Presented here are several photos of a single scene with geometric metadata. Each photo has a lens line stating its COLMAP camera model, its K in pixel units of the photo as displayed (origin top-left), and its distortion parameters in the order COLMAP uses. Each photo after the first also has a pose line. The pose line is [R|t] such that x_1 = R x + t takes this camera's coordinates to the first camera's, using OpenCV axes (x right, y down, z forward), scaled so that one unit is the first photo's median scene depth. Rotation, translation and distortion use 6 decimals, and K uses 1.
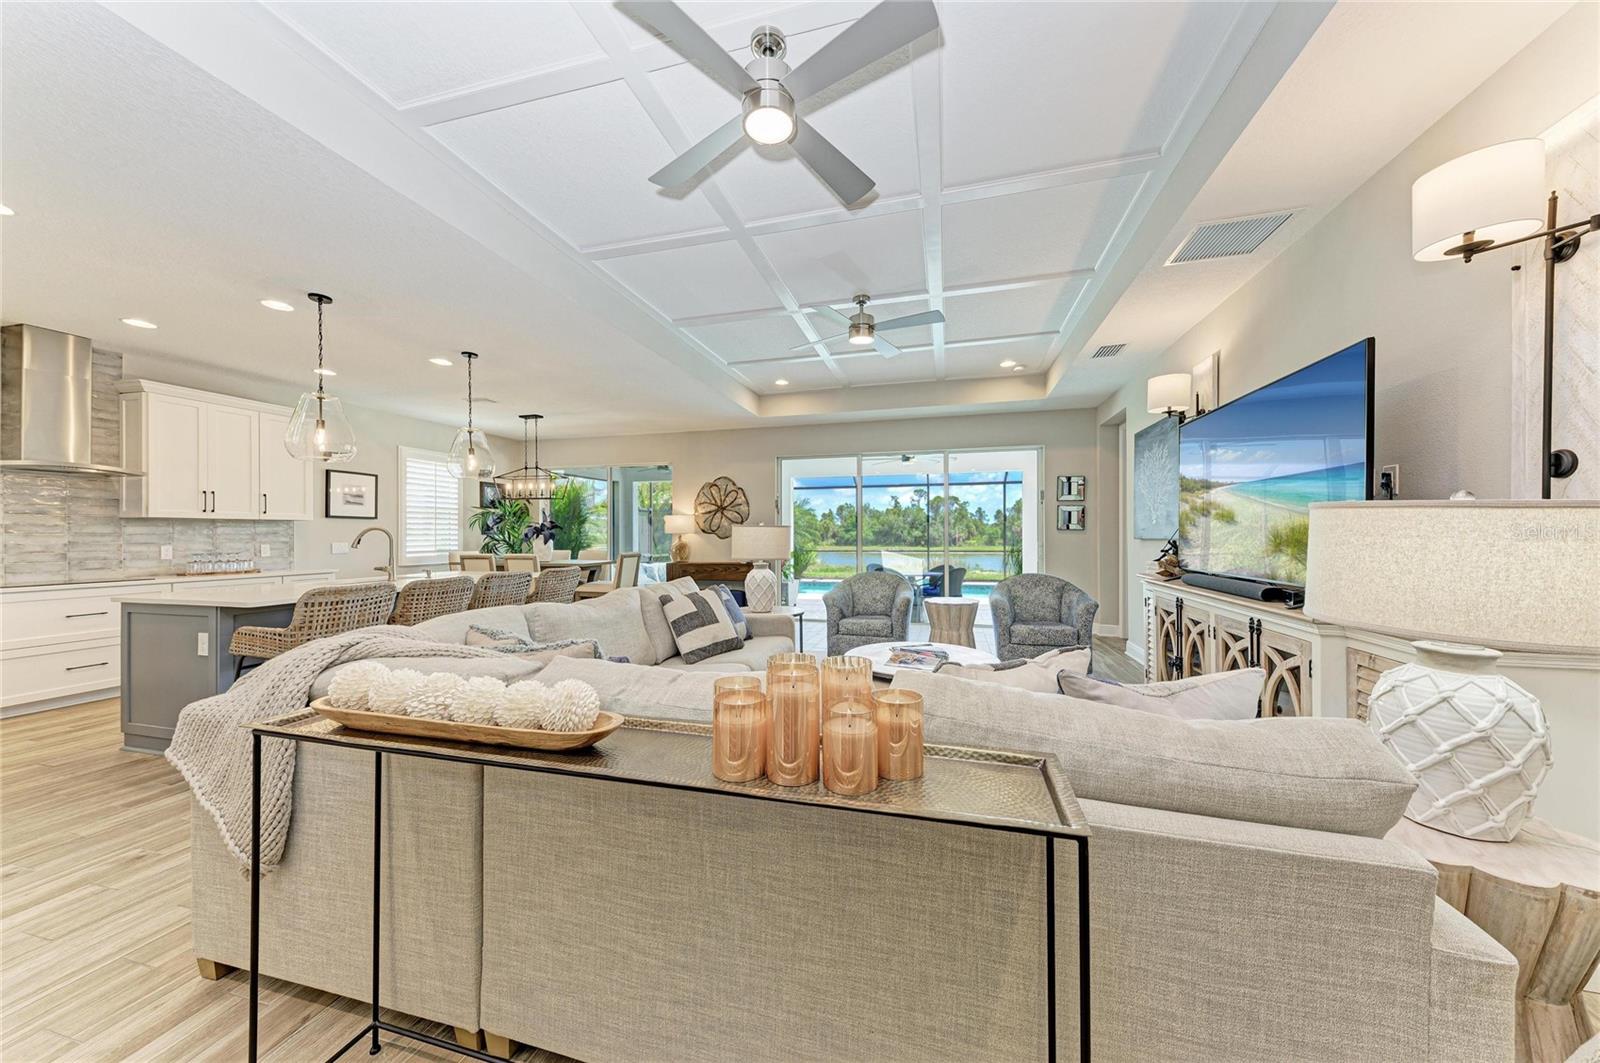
lens RADIAL K [[539.2, 0, 801.7], [0, 539.2, 533.4], [0, 0, 1]] dist [0.020926, -0.005397]
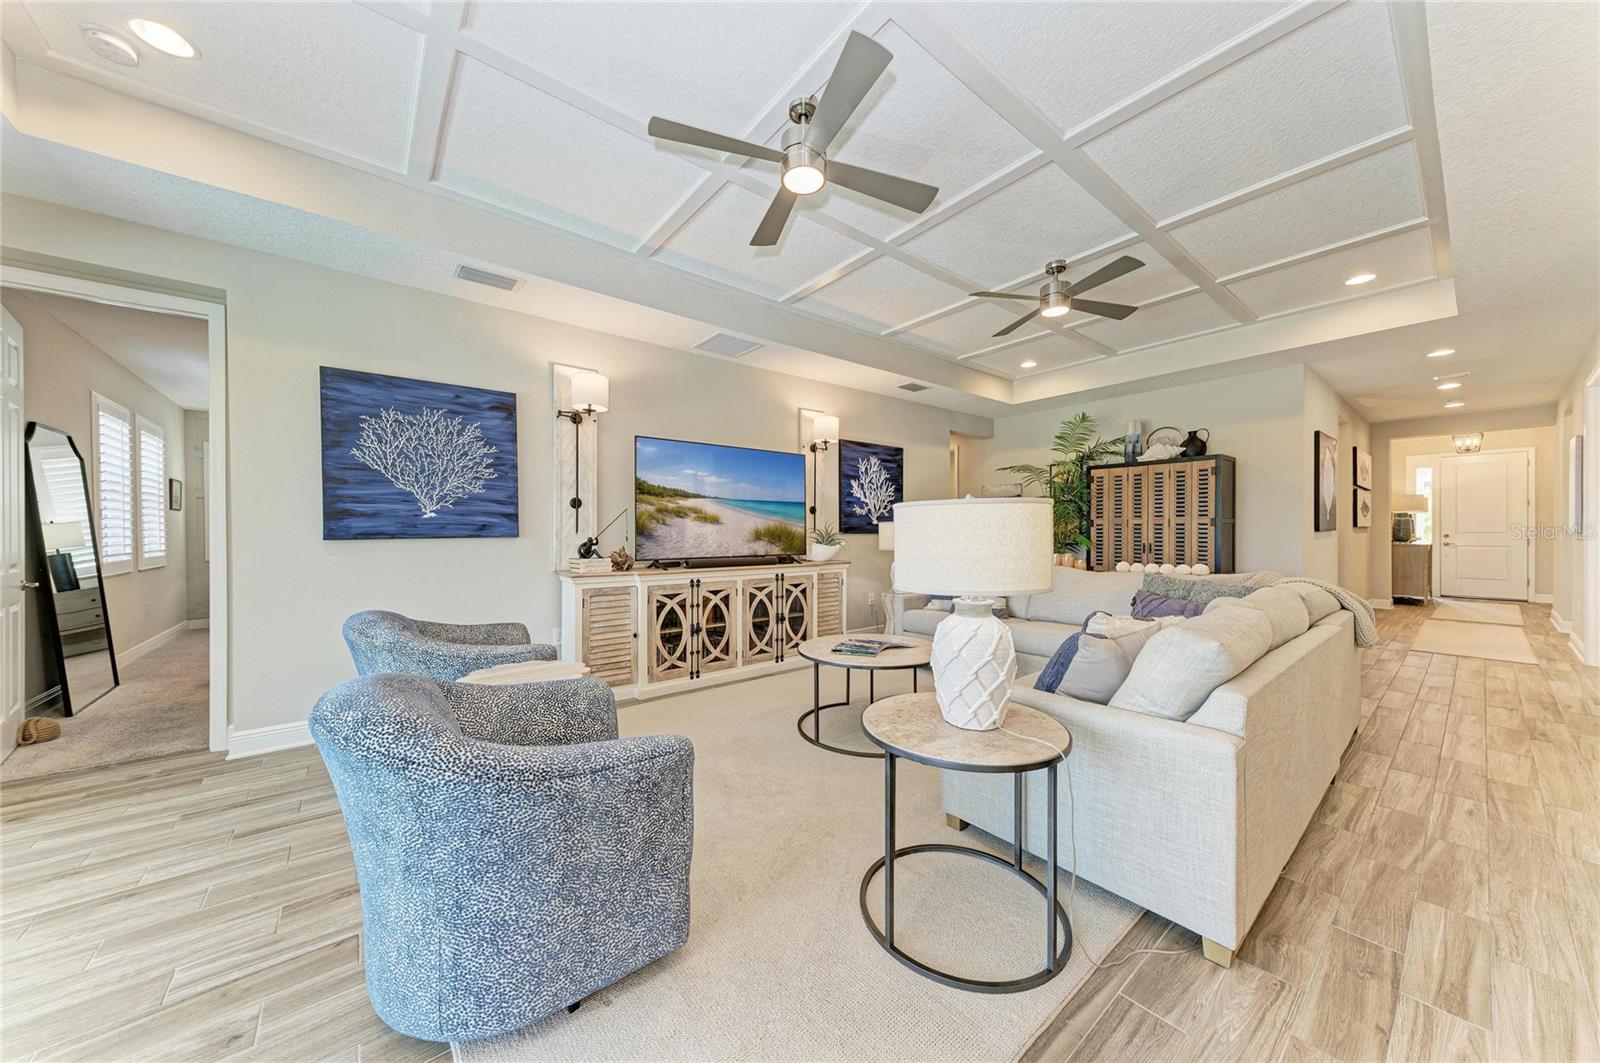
lens RADIAL K [[539.2, 0, 801.7], [0, 539.2, 533.4], [0, 0, 1]] dist [0.020926, -0.005397]
pose [[-0.810899, 0.003071, 0.585178, -0.147851], [0.004916, 0.999987, 0.001565, 0.003944], [-0.585166, 0.004146, -0.810903, 1.012382]]
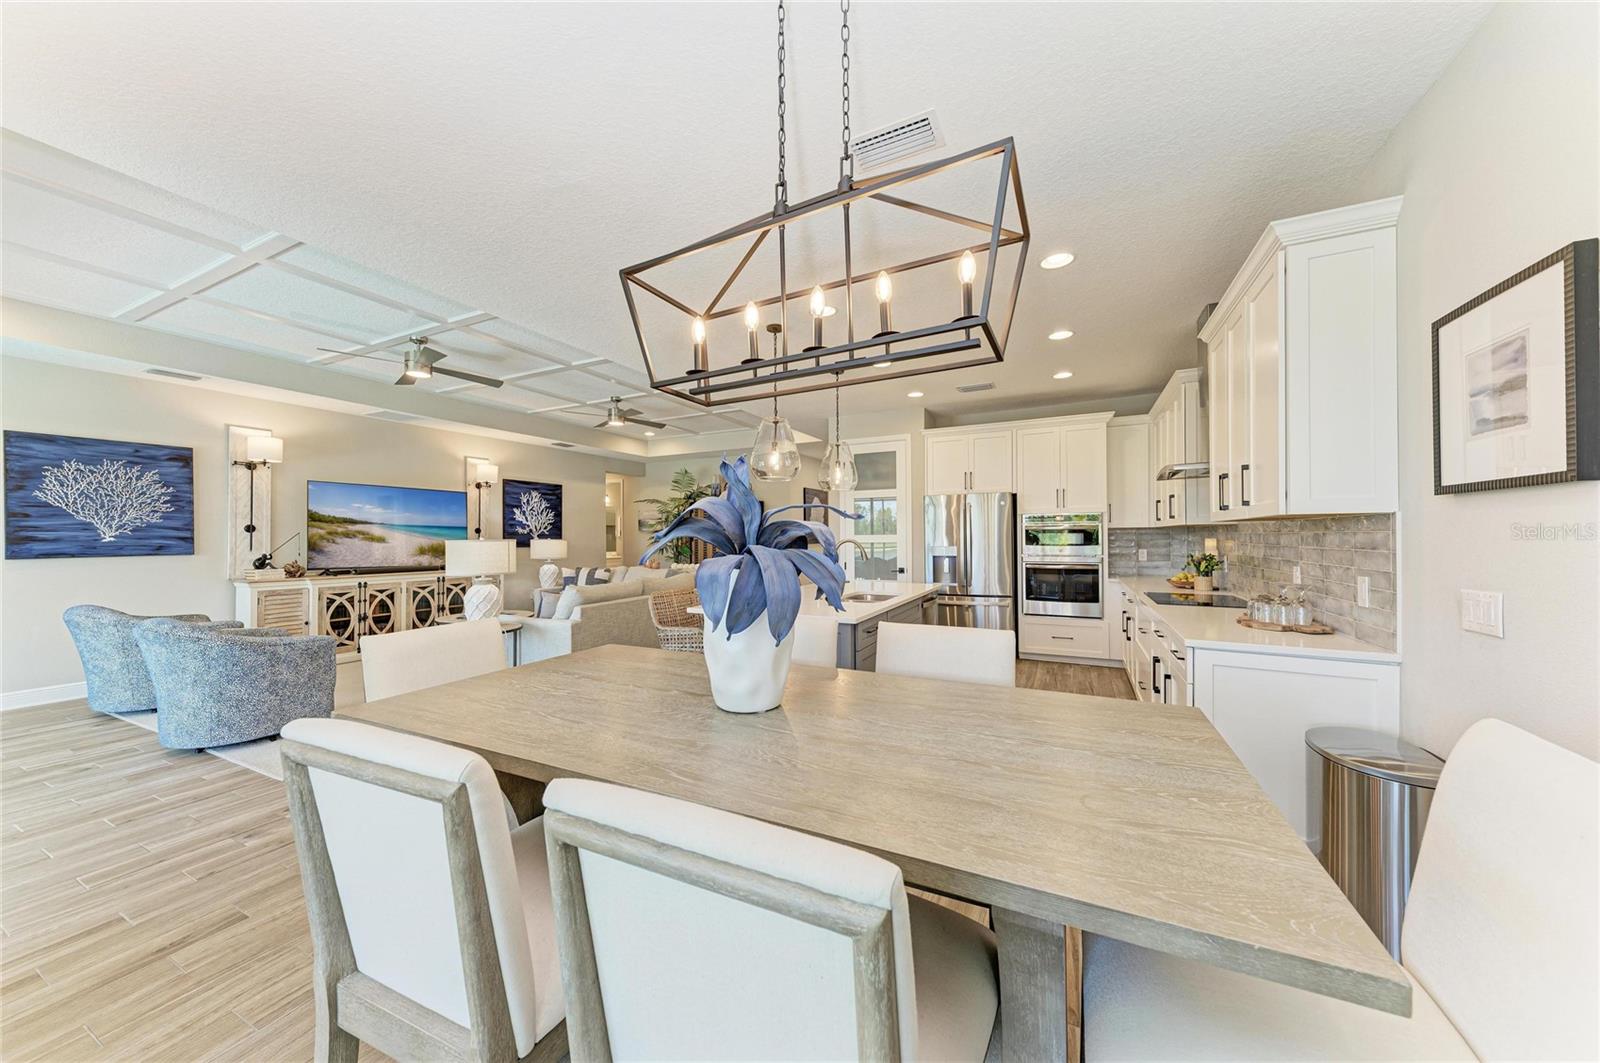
lens RADIAL K [[539.2, 0, 801.7], [0, 539.2, 533.4], [0, 0, 1]] dist [0.020926, -0.005397]
pose [[-0.981810, 0.009919, 0.189605, -0.602091], [0.008197, 0.999918, -0.009864, -0.008949], [-0.189687, -0.008131, -0.981811, 1.352092]]
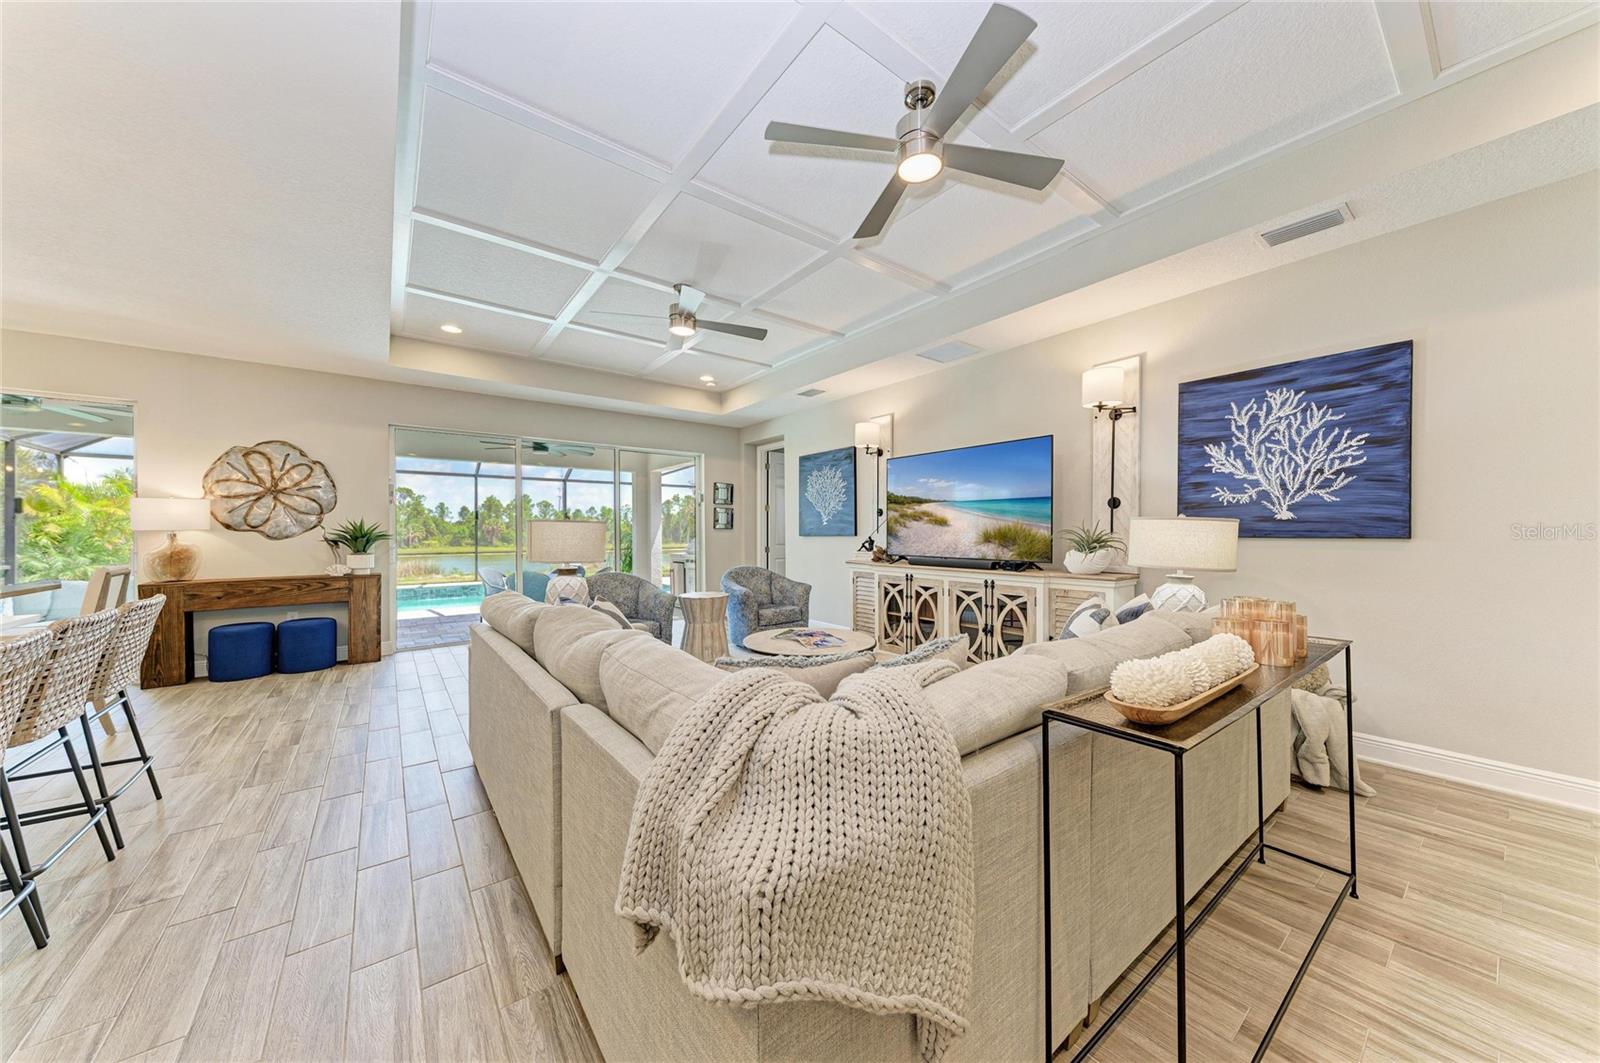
lens RADIAL K [[539.2, 0, 801.7], [0, 539.2, 533.4], [0, 0, 1]] dist [0.020926, -0.005397]
pose [[0.609091, -0.000201, 0.793101, -0.366954], [-0.000845, 0.999999, 0.000902, 0.002103], [-0.793100, -0.001220, 0.609090, 0.168630]]
